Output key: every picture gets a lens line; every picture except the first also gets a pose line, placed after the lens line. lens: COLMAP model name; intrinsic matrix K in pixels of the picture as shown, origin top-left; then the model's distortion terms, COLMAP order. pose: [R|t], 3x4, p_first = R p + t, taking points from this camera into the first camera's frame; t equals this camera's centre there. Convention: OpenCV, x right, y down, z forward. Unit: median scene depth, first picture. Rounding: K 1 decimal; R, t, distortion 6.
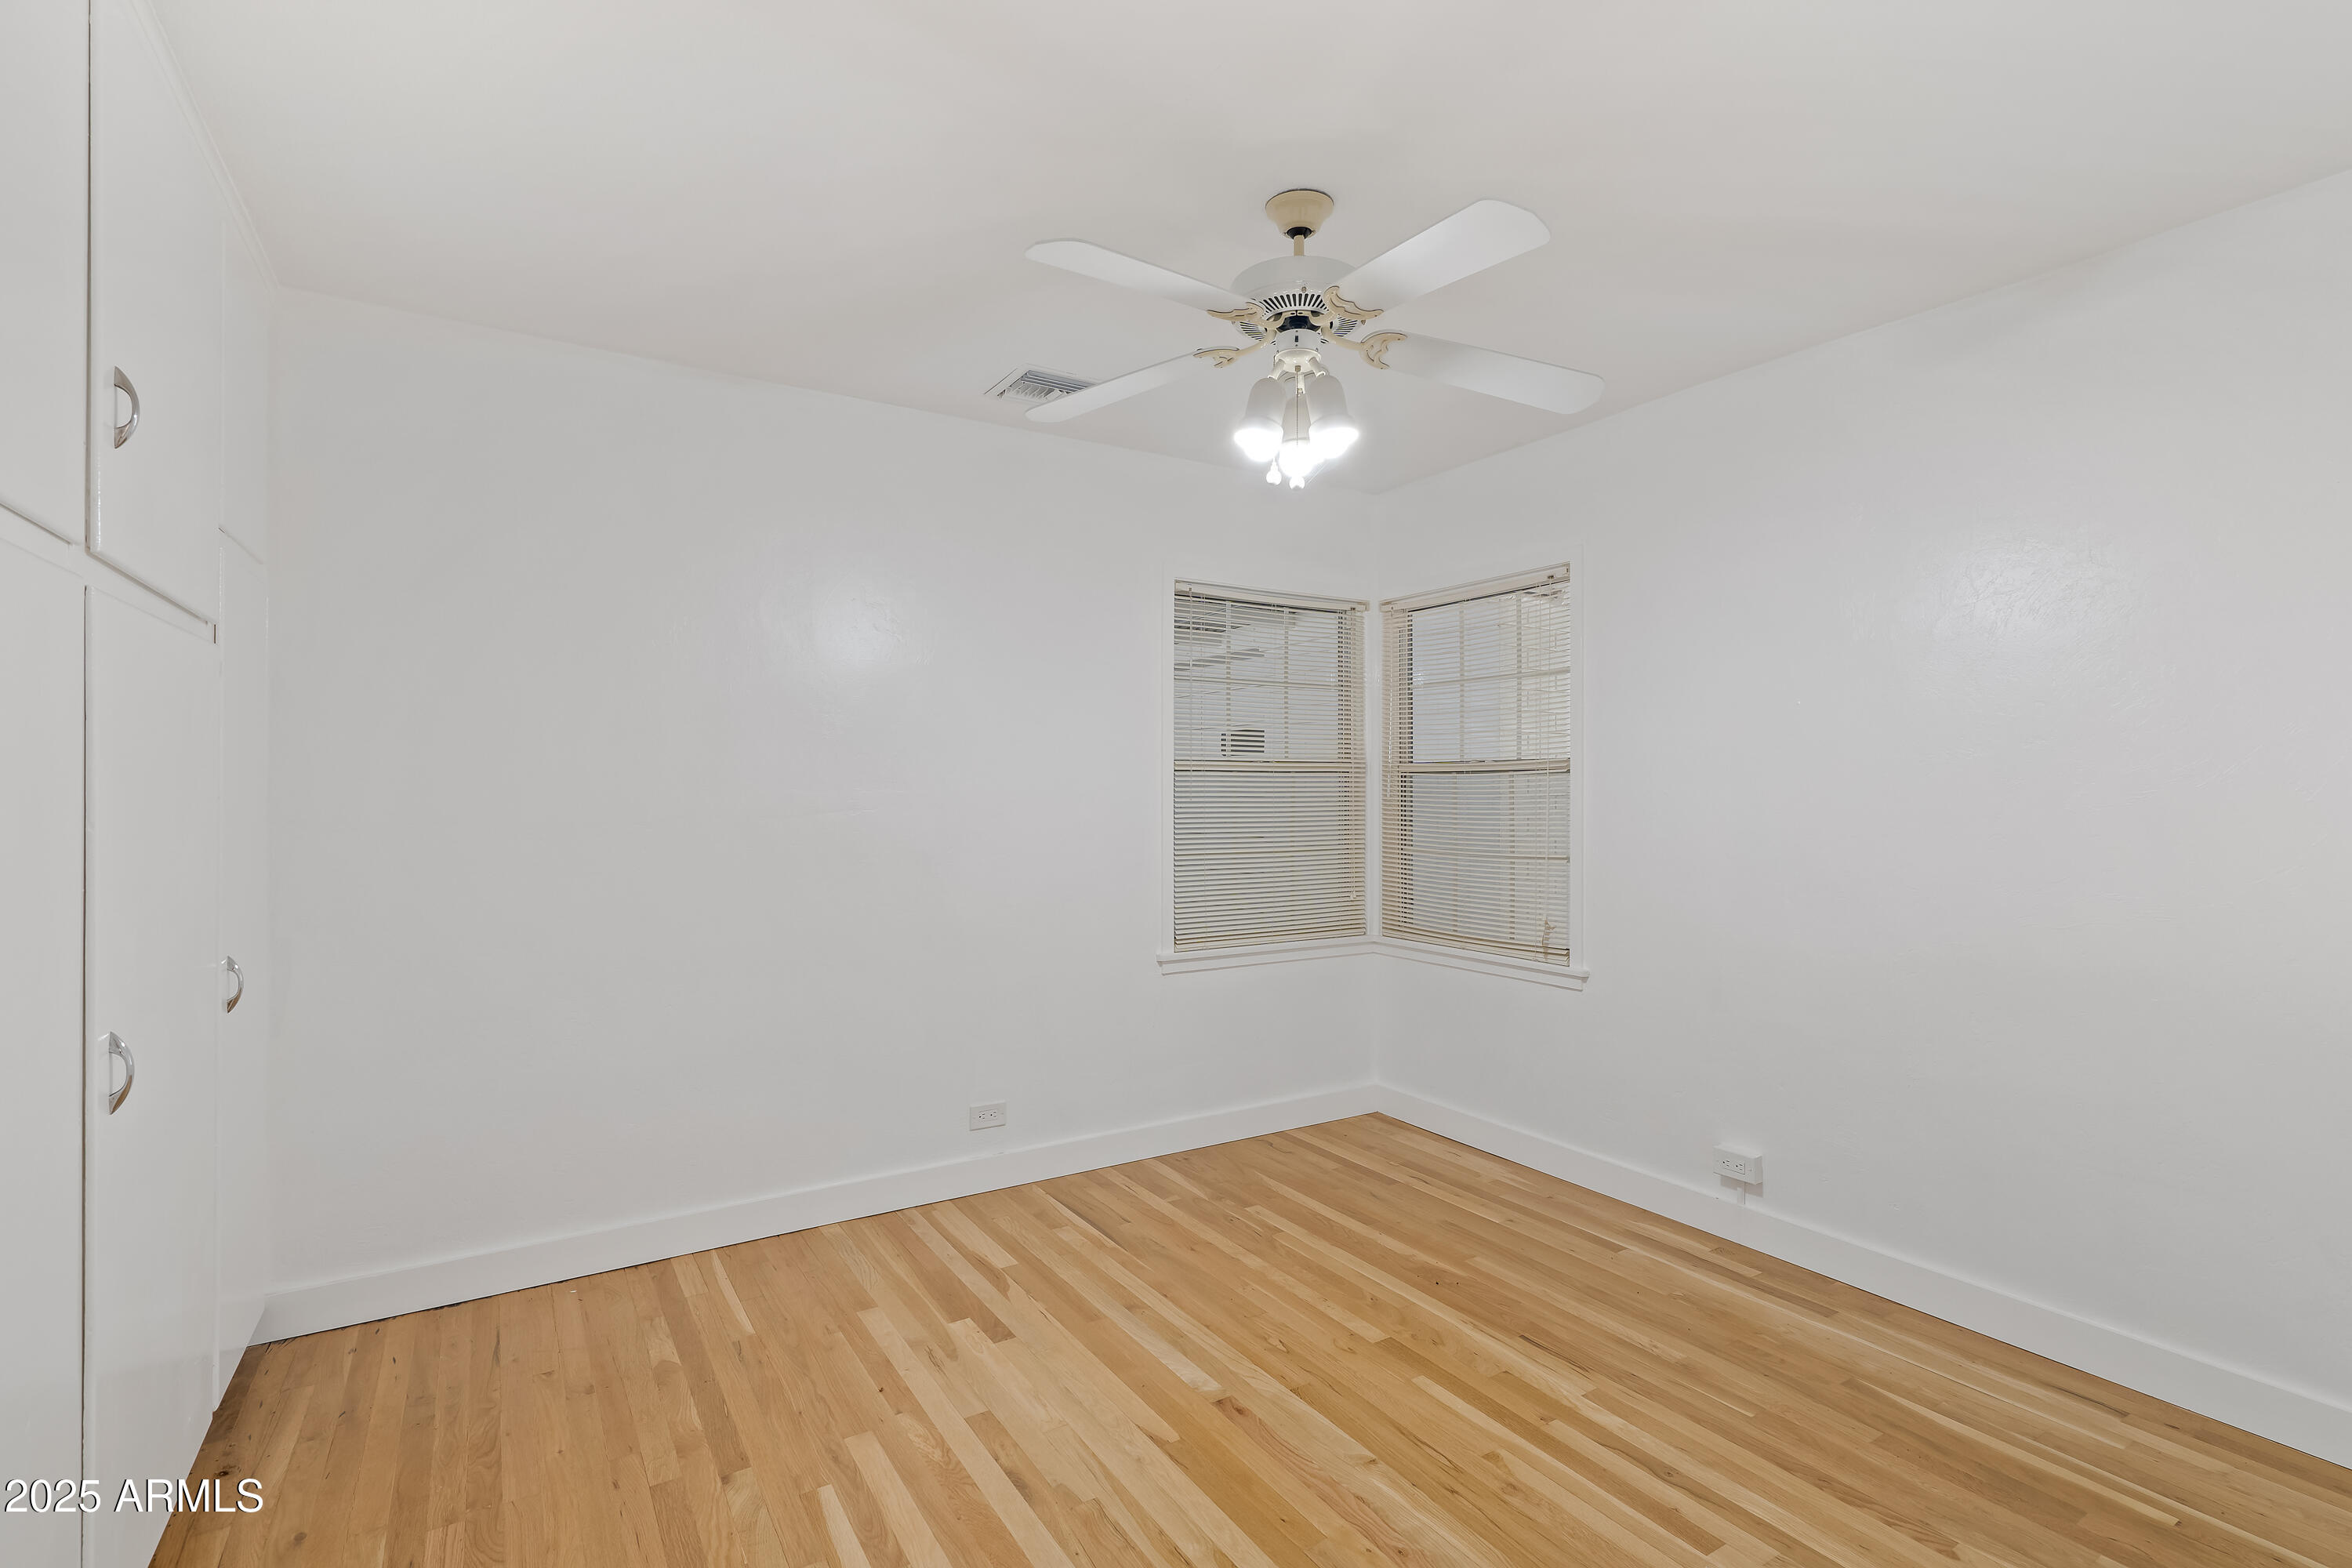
lens RADIAL K [[1080.2, 0, 1173.5], [0, 1080.2, 775.6], [0, 0, 1]] dist [-0.001403, -0.000201]
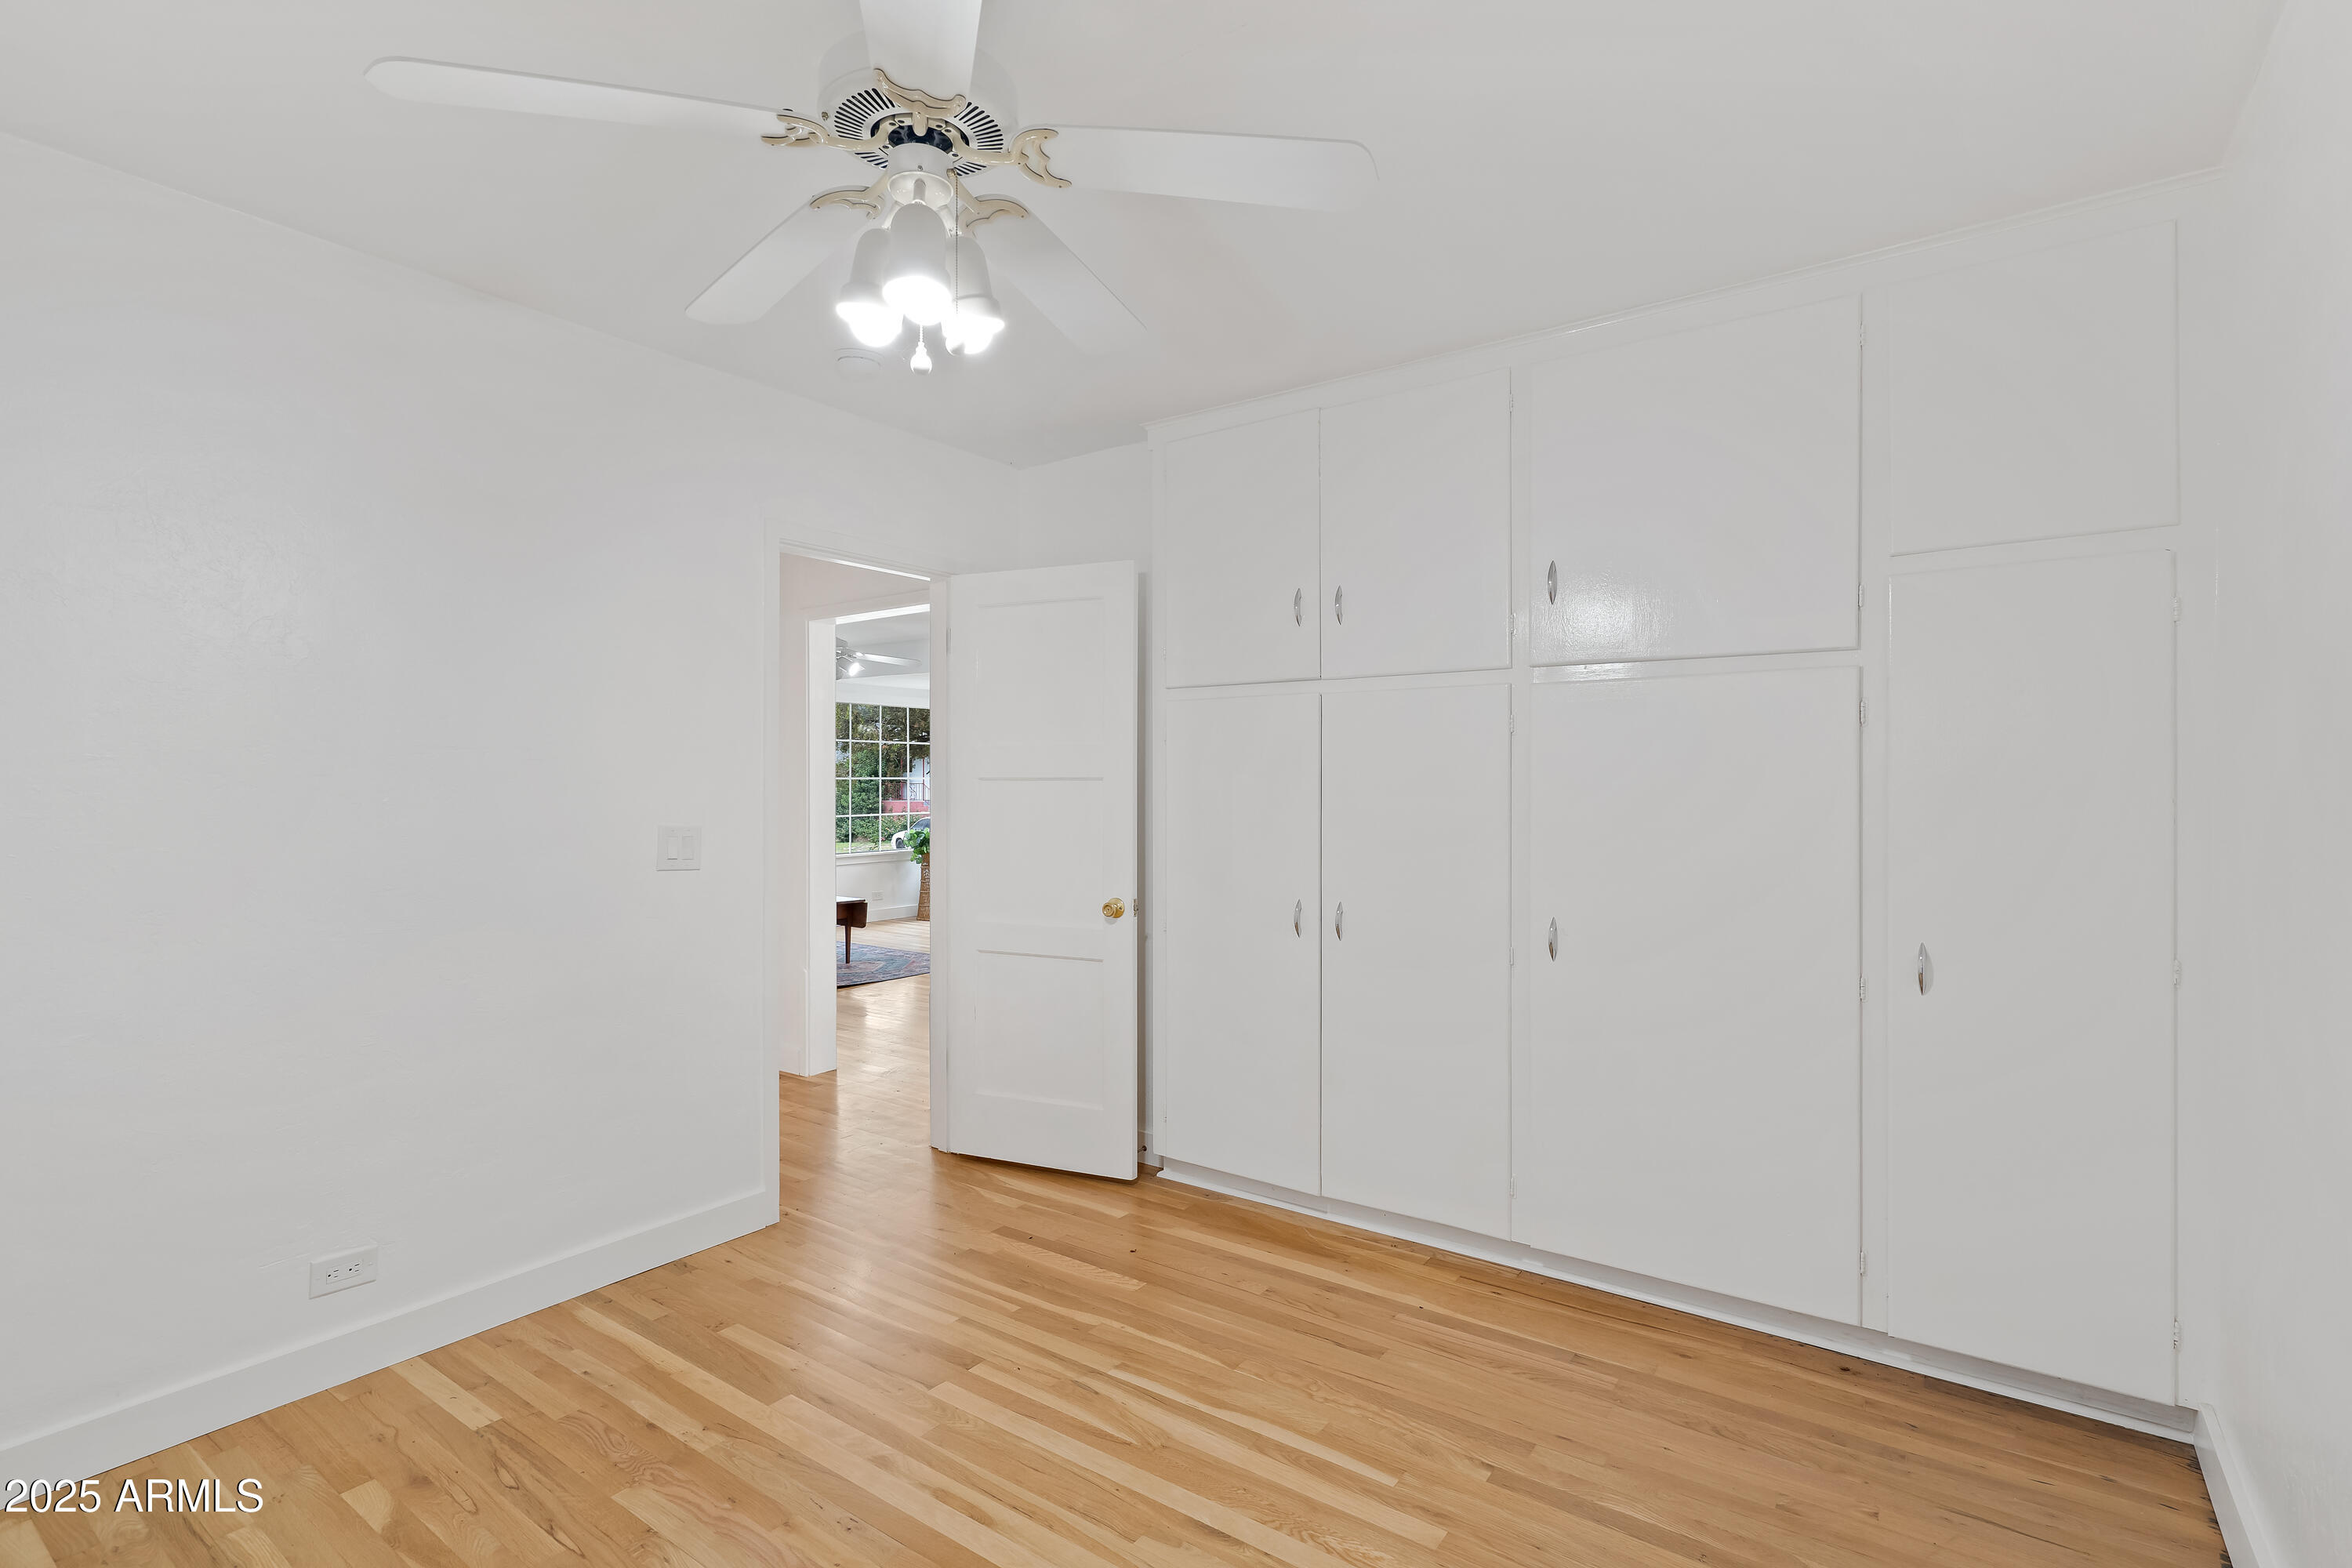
lens RADIAL K [[1080.2, 0, 1178.3], [0, 1080.2, 808.1], [0, 0, 1]] dist [-0.001403, -0.000201]
pose [[-0.927976, 0.002739, -0.372630, 0.225962], [0.002590, 0.999996, 0.000901, 0.031443], [0.372631, -0.000129, -0.927980, 1.784223]]
